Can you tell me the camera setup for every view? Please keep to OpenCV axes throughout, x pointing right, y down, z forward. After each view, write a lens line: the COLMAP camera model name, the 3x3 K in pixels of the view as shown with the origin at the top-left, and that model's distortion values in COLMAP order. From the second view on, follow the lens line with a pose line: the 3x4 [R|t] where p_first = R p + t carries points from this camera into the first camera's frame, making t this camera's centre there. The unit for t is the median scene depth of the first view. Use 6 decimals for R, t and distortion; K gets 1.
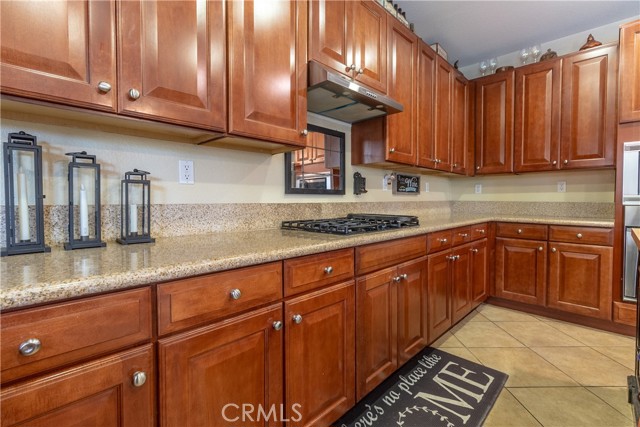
lens RADIAL K [[293.7, 0, 320.4], [0, 293.7, 197.6], [0, 0, 1]] dist [-0.001378, -0.000208]
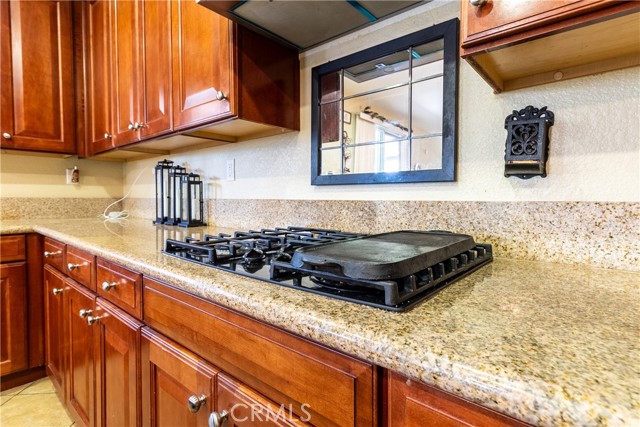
lens RADIAL K [[312.8, 0, 322.1], [0, 312.8, 198.8], [0, 0, 1]] dist [-0.001040, -0.000148]
pose [[0.056950, 0.001659, -0.998376, 0.597613], [-0.000880, 0.999998, 0.001612, 0.015432], [0.998377, 0.000786, 0.056951, 1.017580]]
